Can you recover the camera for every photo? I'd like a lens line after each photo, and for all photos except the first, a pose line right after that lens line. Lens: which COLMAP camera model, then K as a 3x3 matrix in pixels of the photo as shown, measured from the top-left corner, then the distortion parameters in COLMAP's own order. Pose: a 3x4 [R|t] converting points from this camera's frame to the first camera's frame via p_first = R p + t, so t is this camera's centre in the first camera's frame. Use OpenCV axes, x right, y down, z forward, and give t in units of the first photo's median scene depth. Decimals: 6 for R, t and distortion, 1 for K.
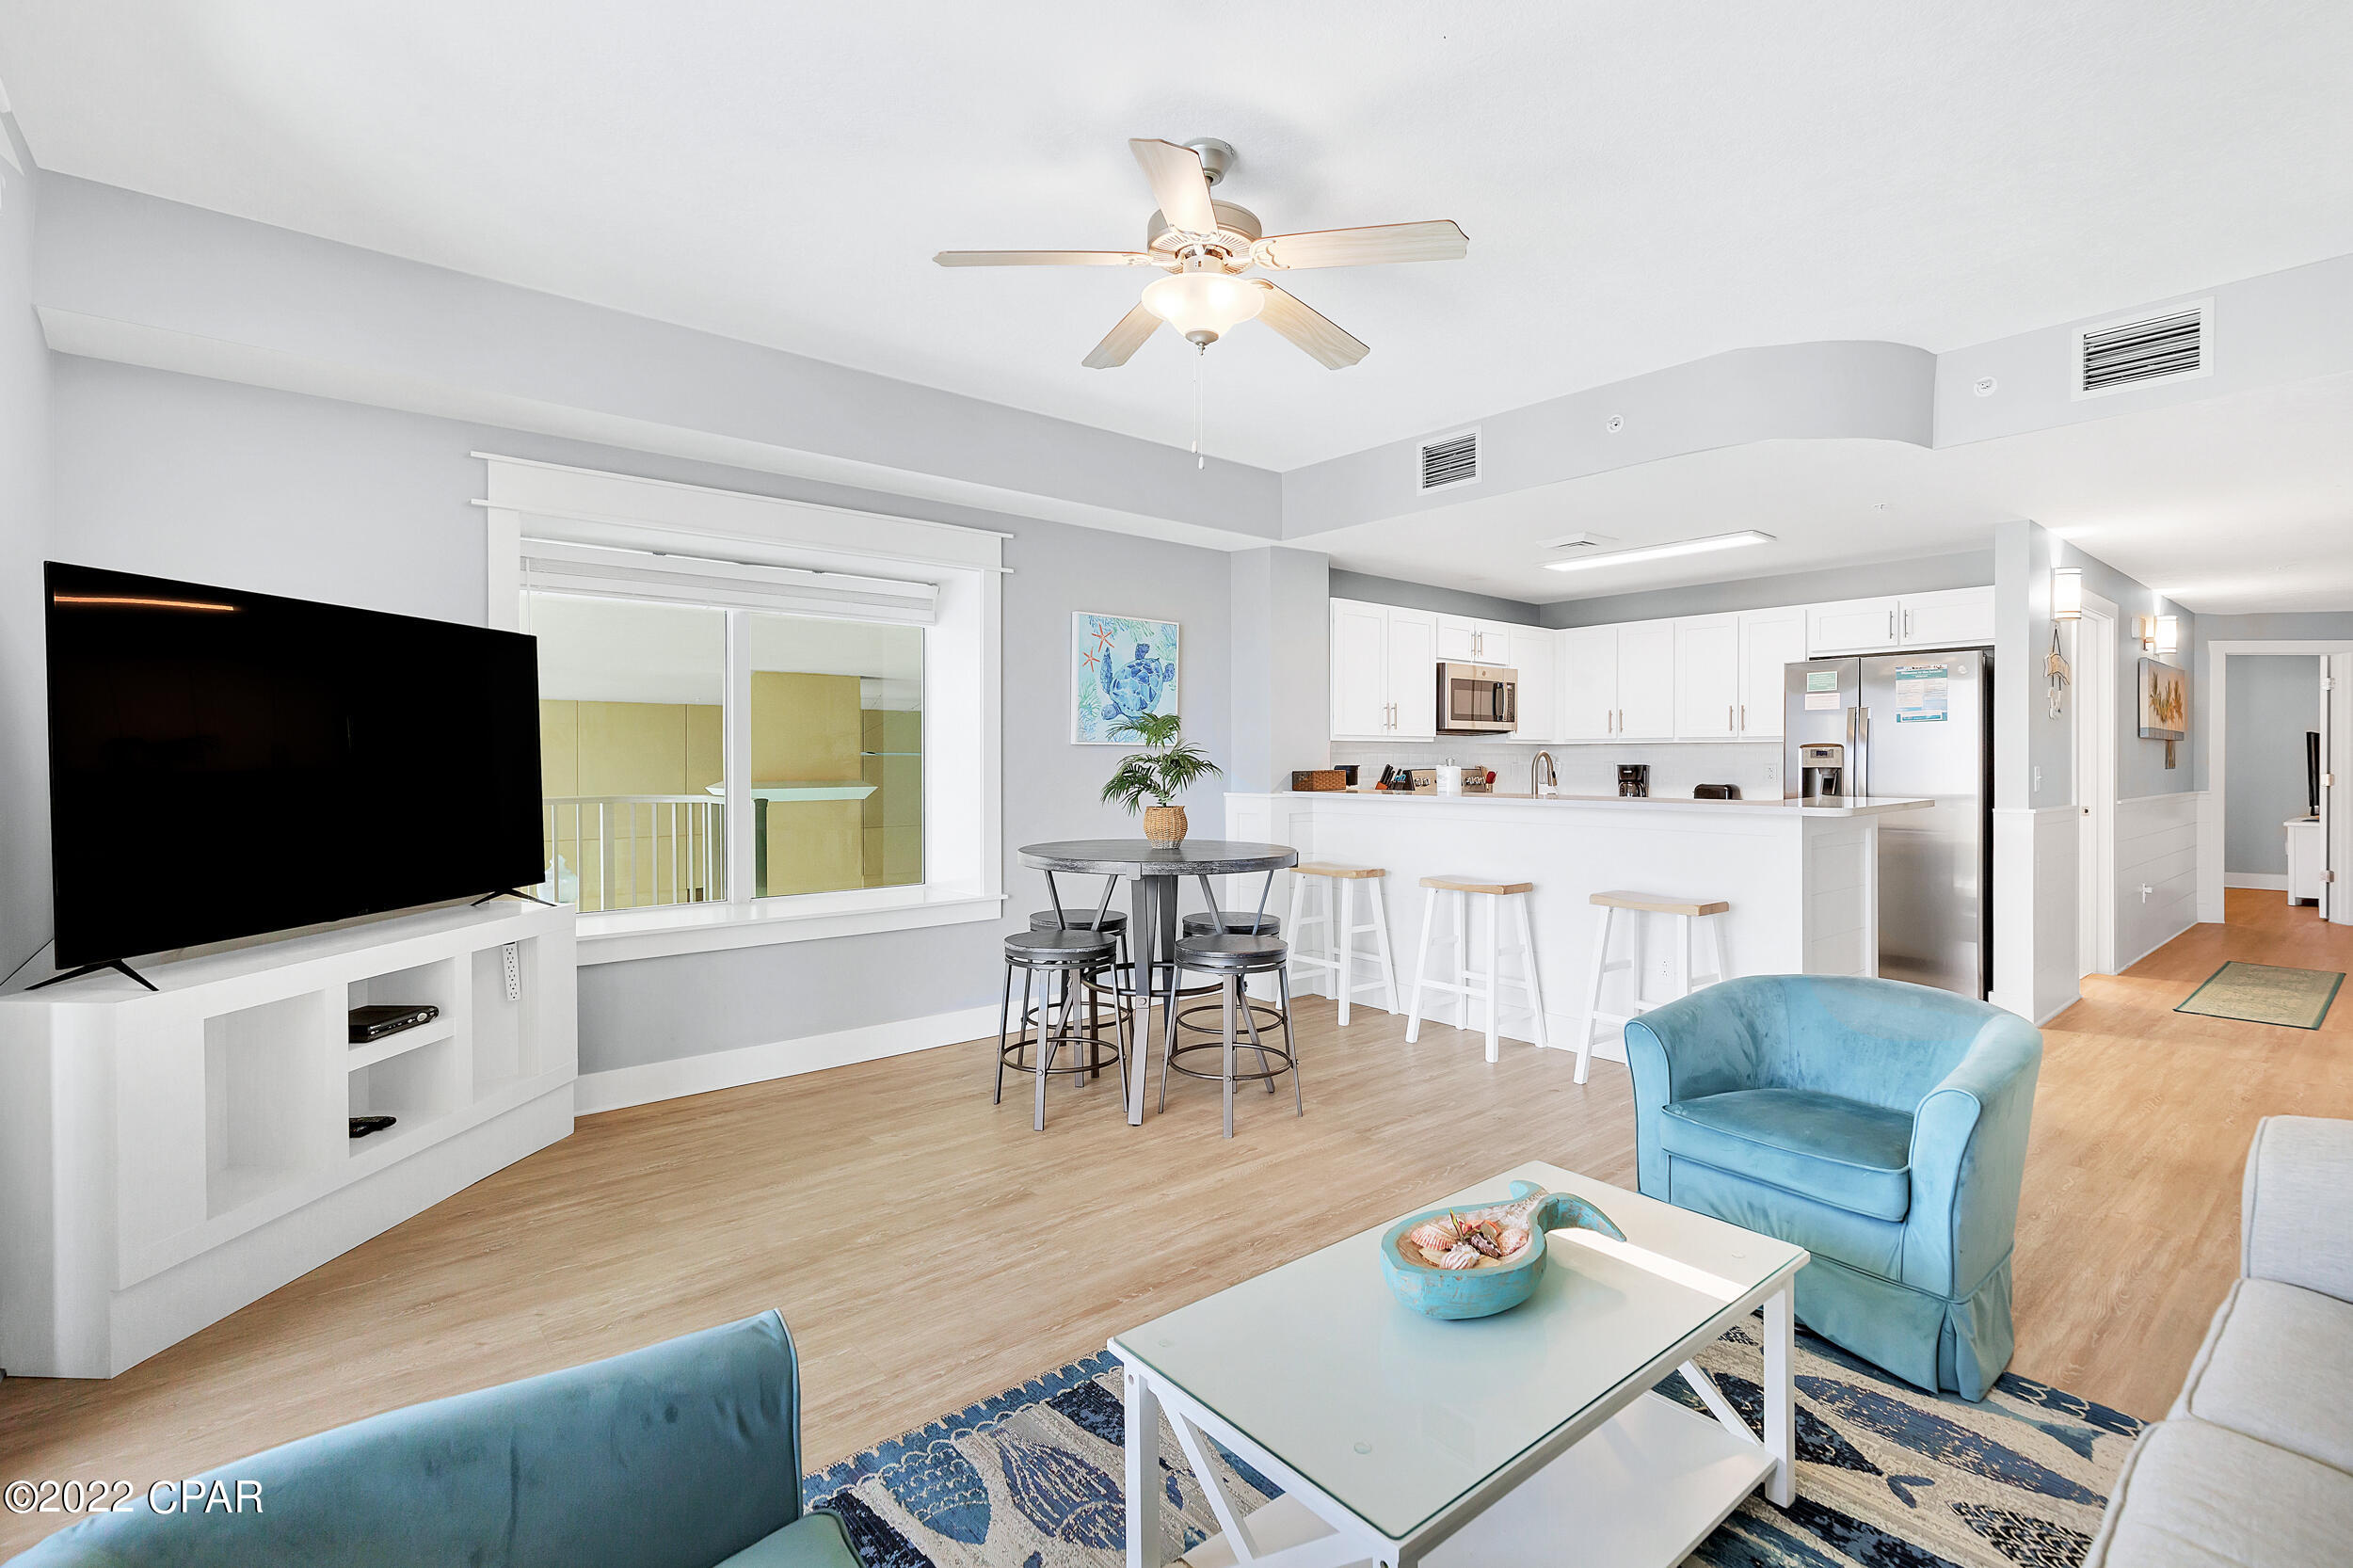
lens RADIAL K [[1072.1, 0, 1183.0], [0, 1072.1, 772.1], [0, 0, 1]] dist [0.000956, -0.000785]
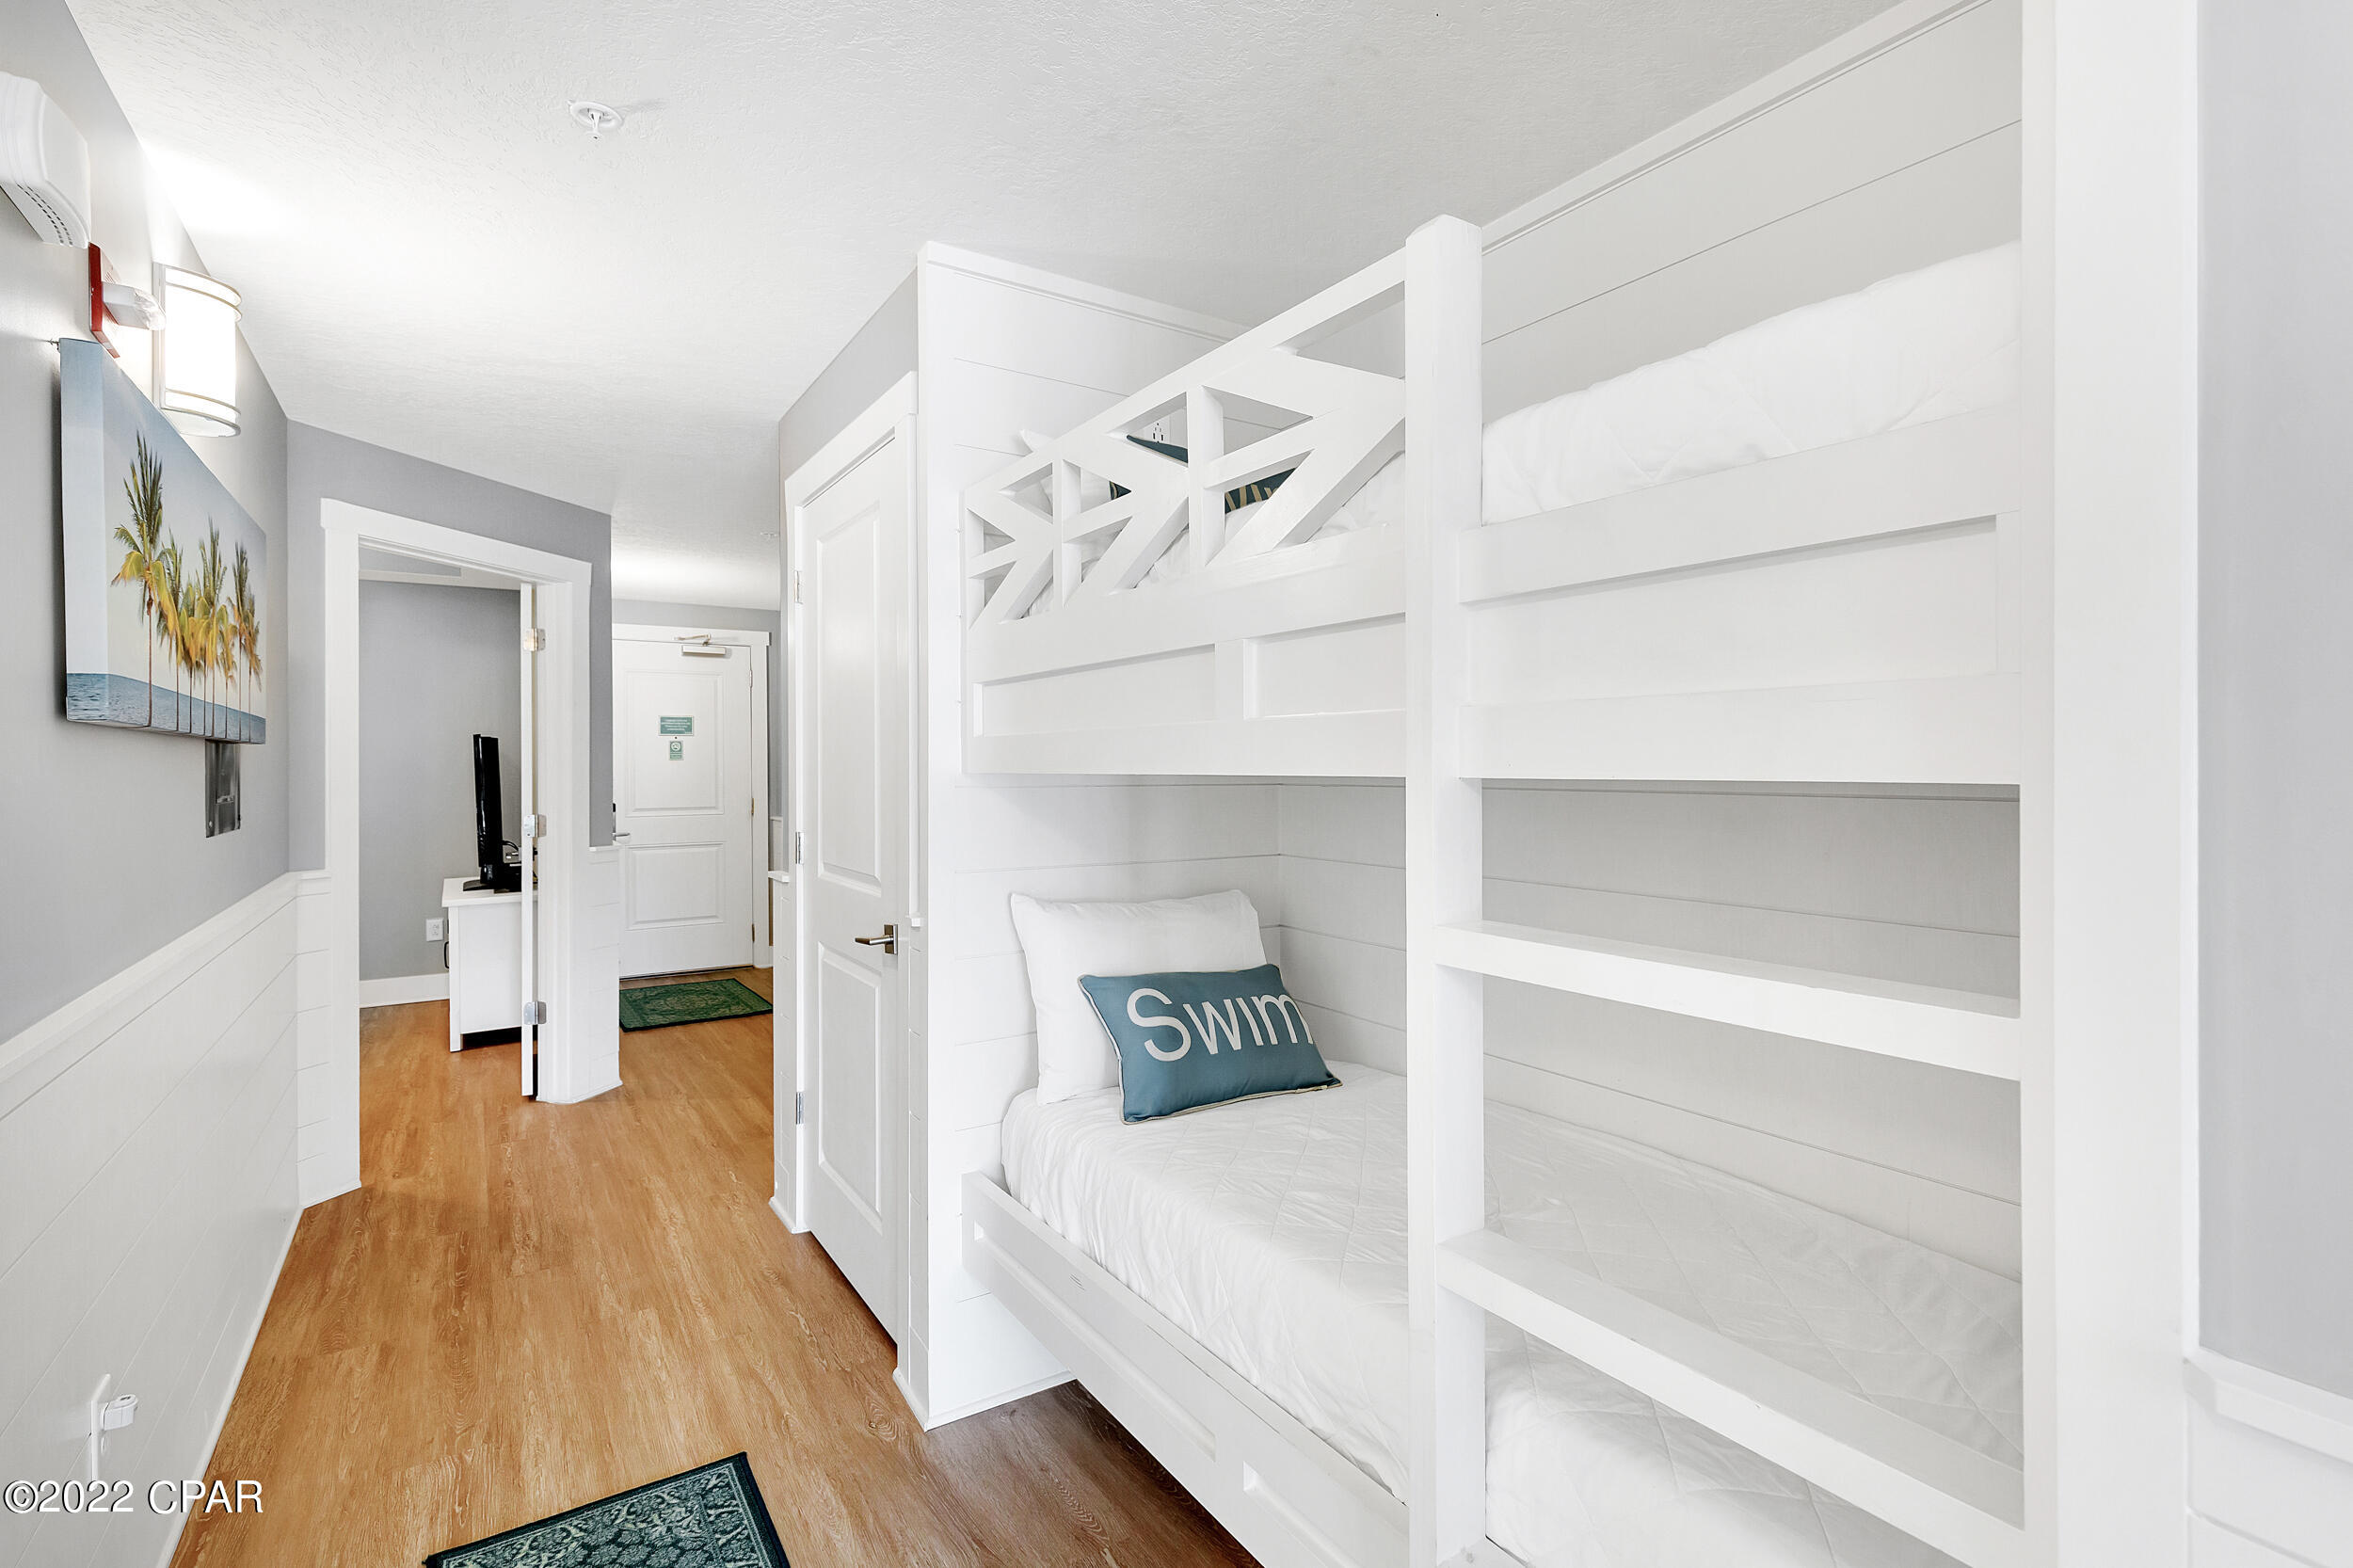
lens RADIAL K [[1072.1, 0, 1174.9], [0, 1072.1, 765.7], [0, 0, 1]] dist [0.000956, -0.000785]
pose [[0.114958, 0.000114, 0.993370, 0.900869], [0.014566, 0.999892, -0.001800, -0.024892], [-0.993264, 0.014677, 0.114944, 0.966291]]
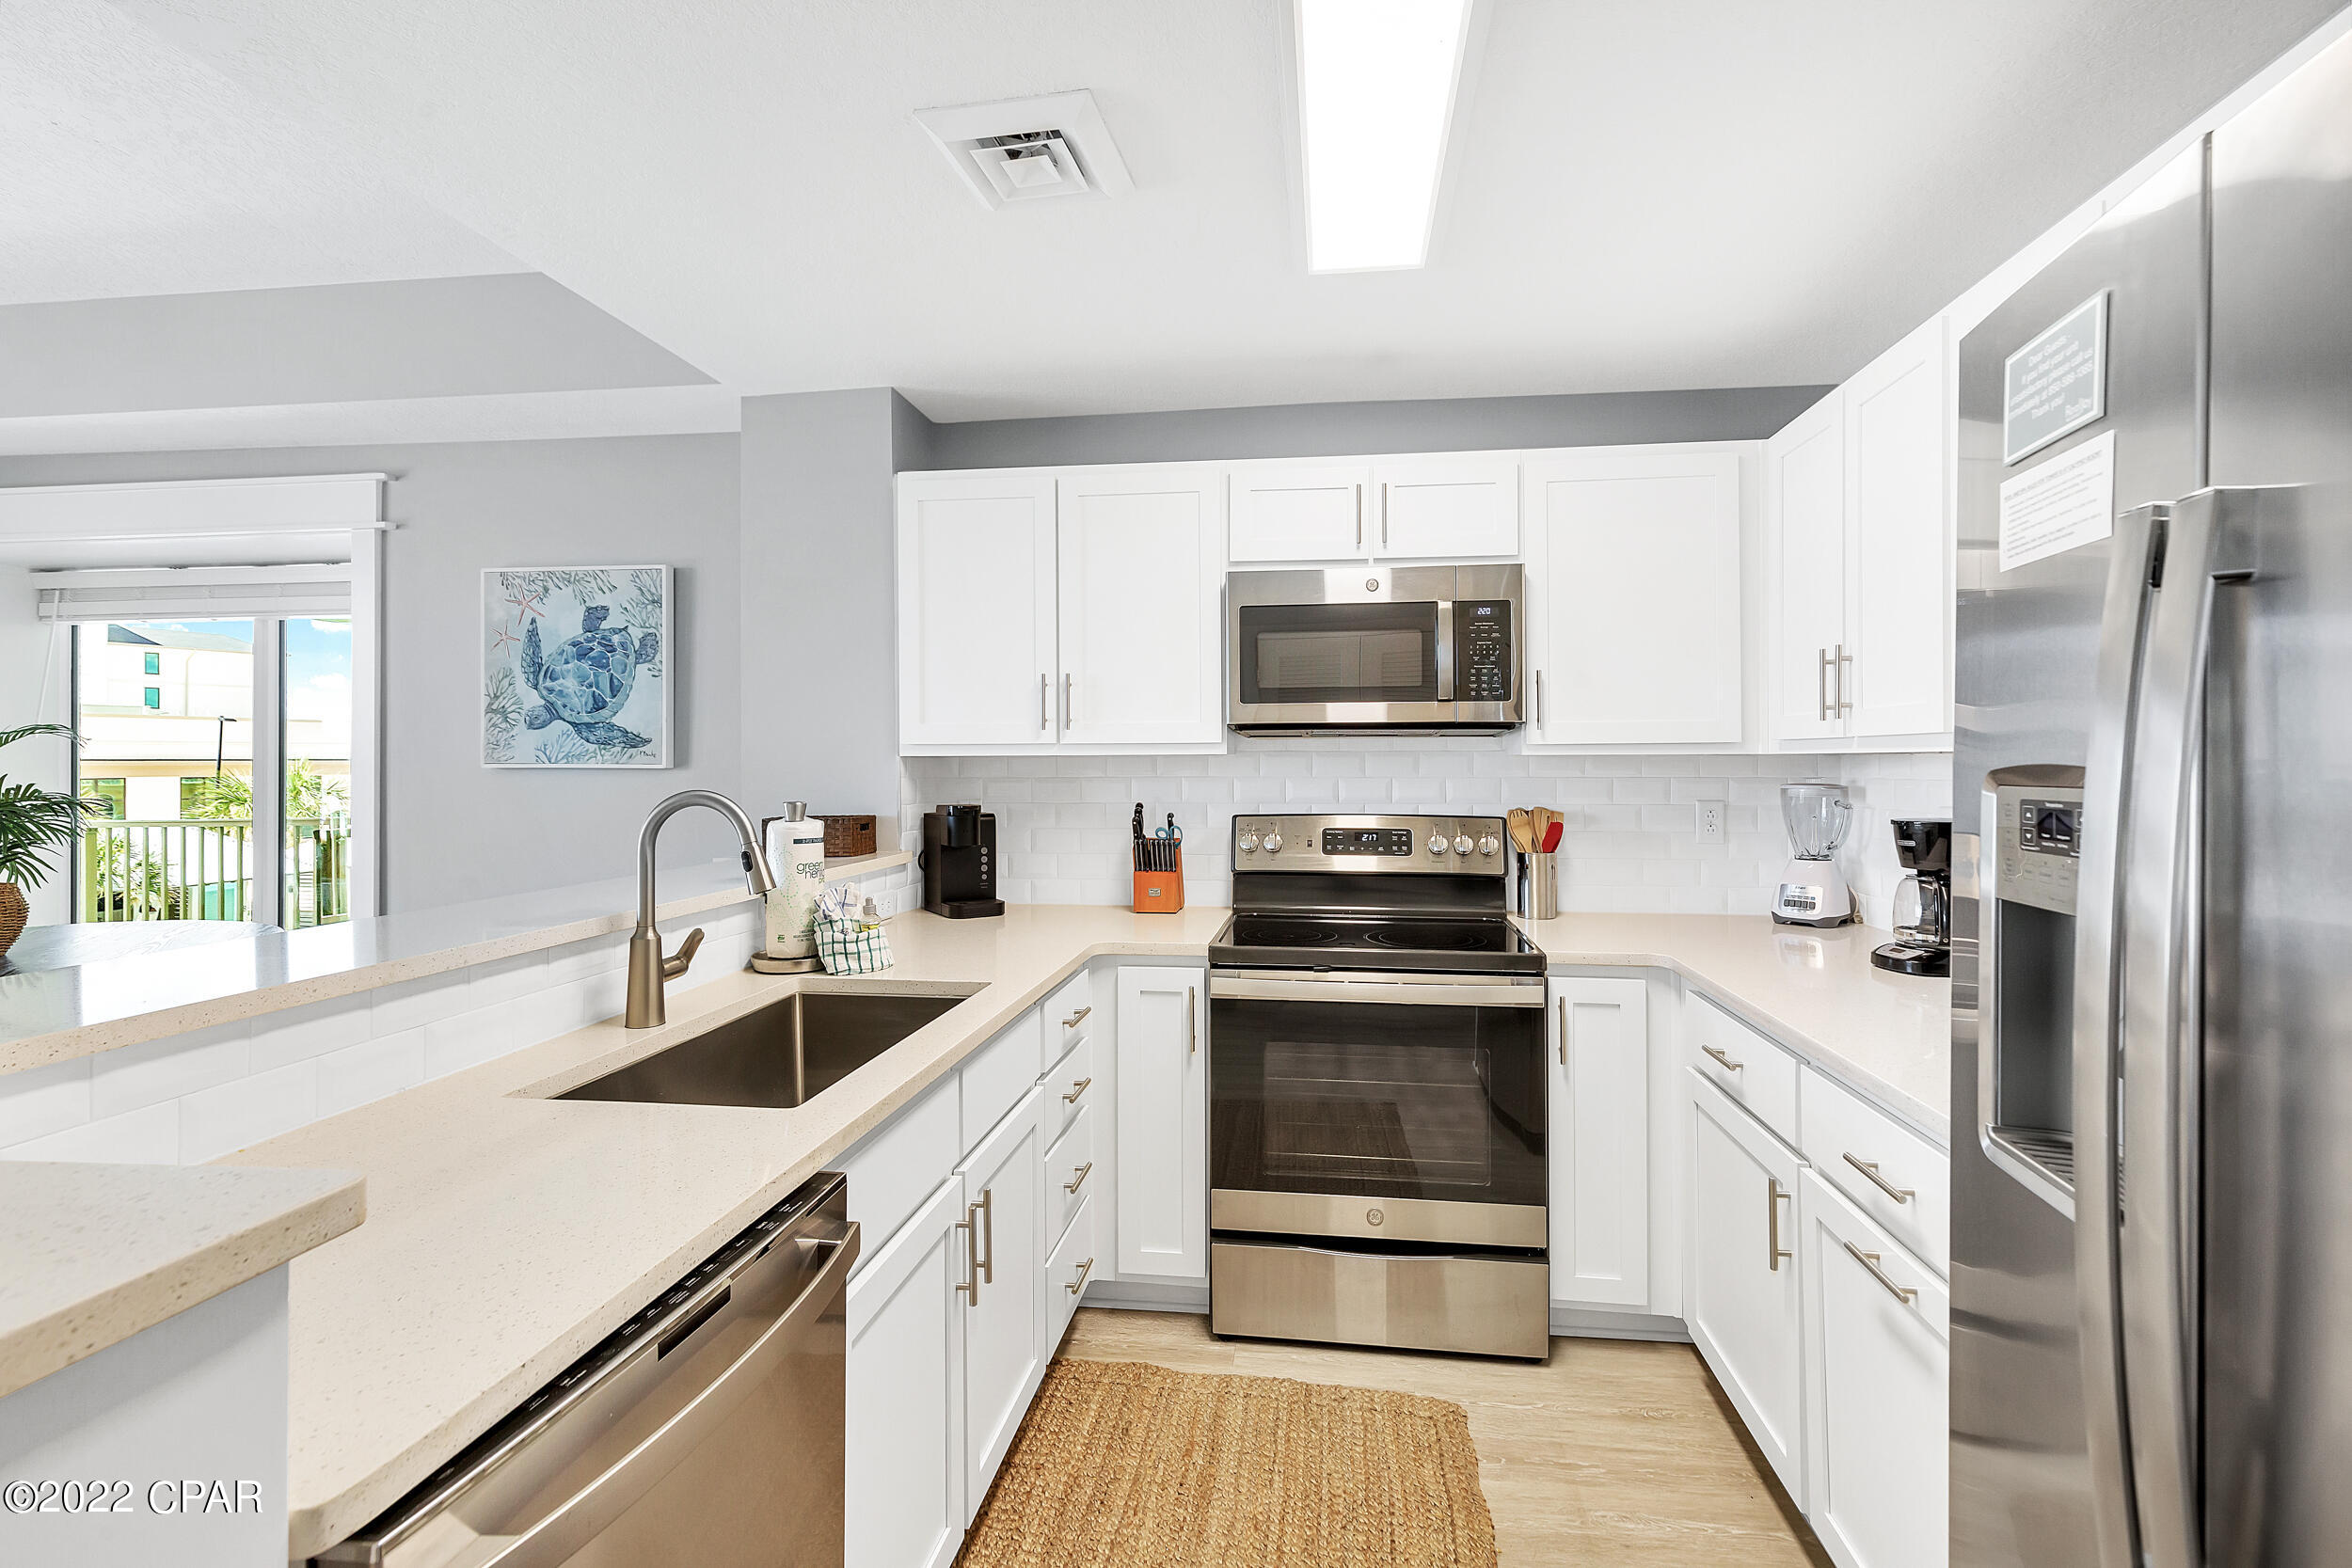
lens RADIAL K [[1071.5, 0, 1184.7], [0, 1071.5, 767.8], [0, 0, 1]] dist [0.000956, -0.000785]
pose [[0.678128, 0.002488, -0.734939, 0.676768], [-0.006116, 0.999979, -0.002258, -0.026721], [0.734918, 0.006026, 0.678129, 0.854821]]
